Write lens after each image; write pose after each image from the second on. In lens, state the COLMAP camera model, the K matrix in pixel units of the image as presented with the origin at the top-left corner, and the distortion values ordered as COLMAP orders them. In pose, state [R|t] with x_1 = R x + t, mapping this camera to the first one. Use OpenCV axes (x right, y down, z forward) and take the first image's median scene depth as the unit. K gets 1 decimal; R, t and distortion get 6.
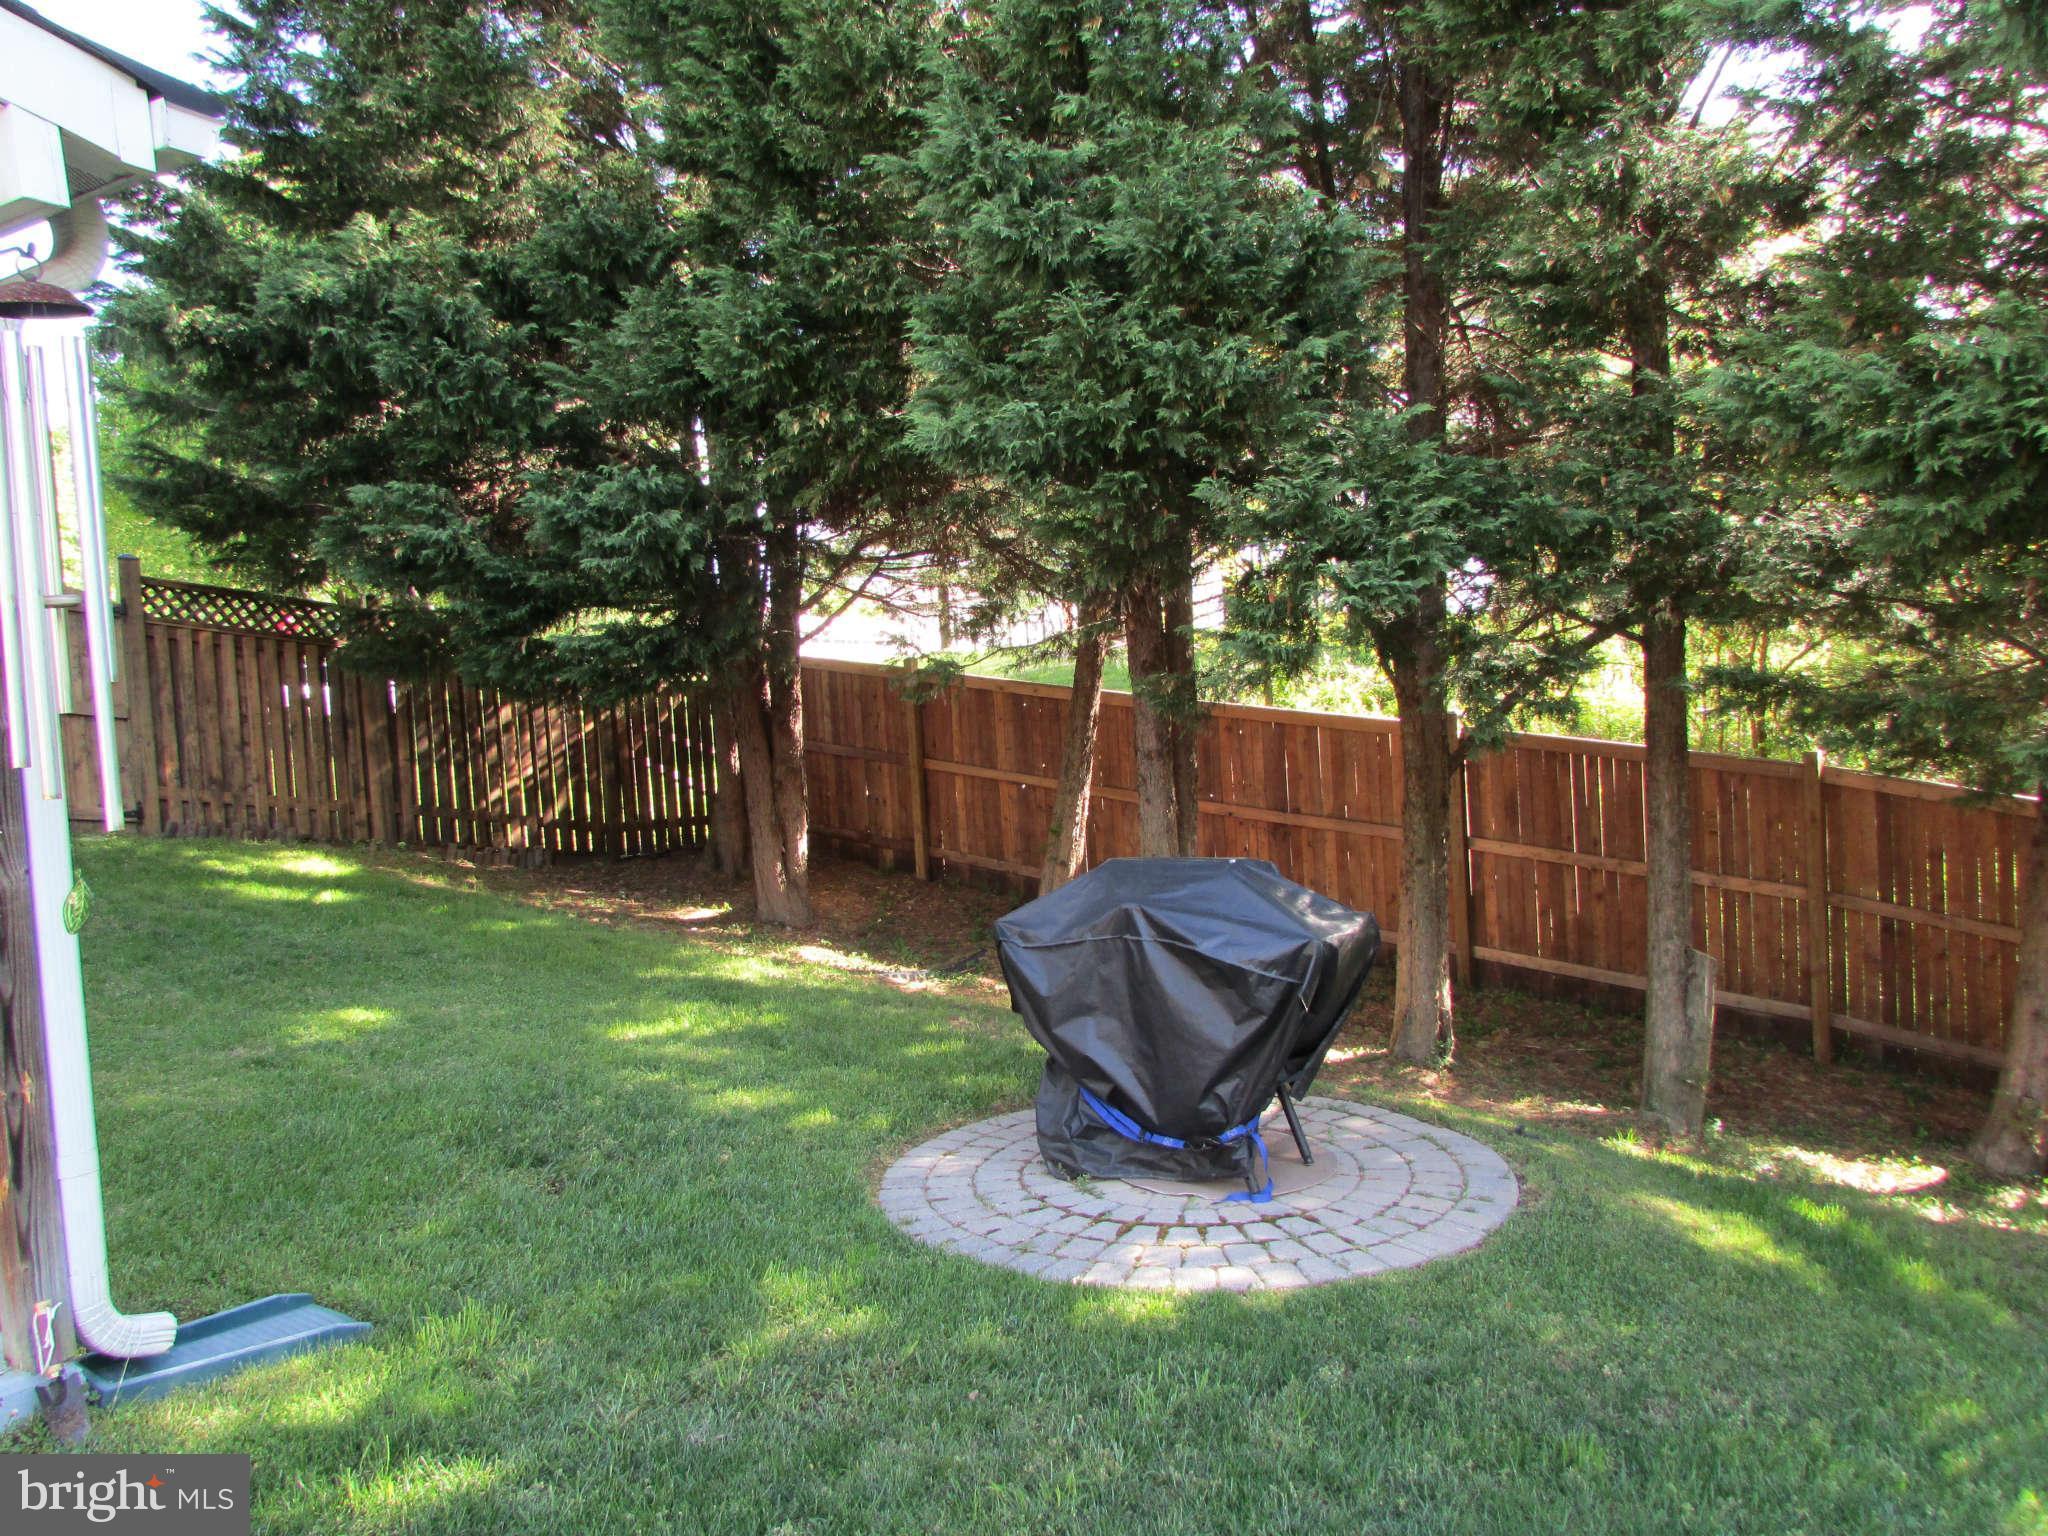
lens RADIAL K [[1451.9, 0, 1019.0], [0, 1451.9, 769.8], [0, 0, 1]] dist [-0.030669, 0.006381]
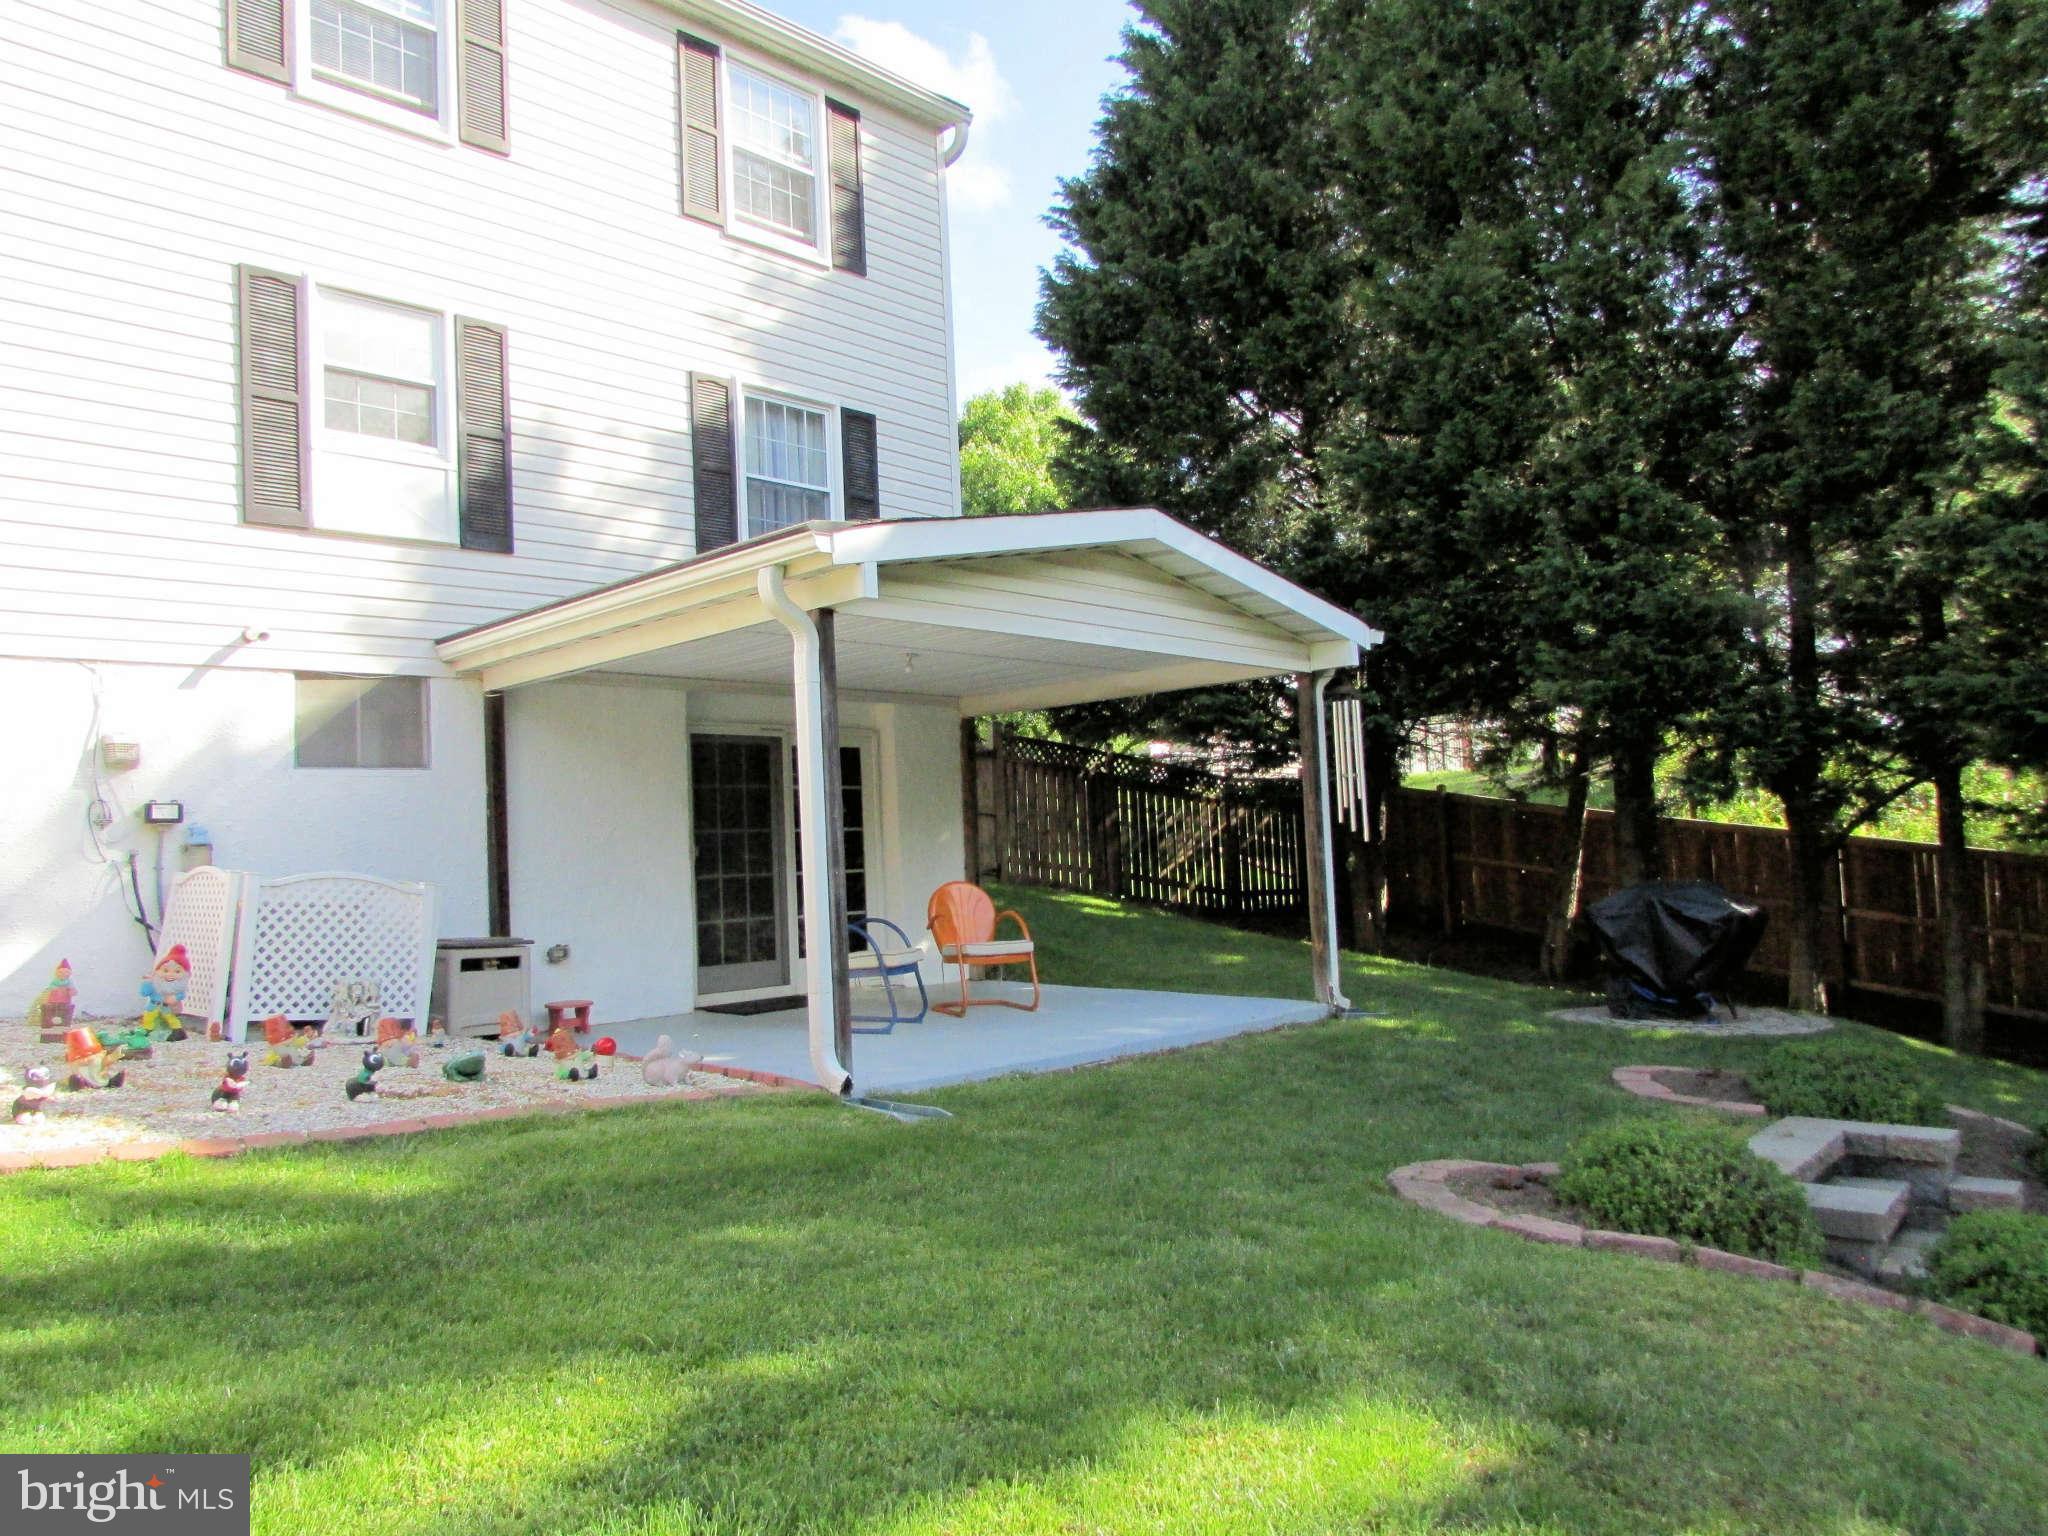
lens RADIAL K [[1451.9, 0, 1026.5], [0, 1451.9, 771.7], [0, 0, 1]] dist [-0.030669, 0.006381]
pose [[0.967928, 0.006738, -0.251138, -0.210005], [-0.025804, 0.997020, -0.072702, 0.054992], [0.249900, 0.076851, 0.965217, -1.010721]]
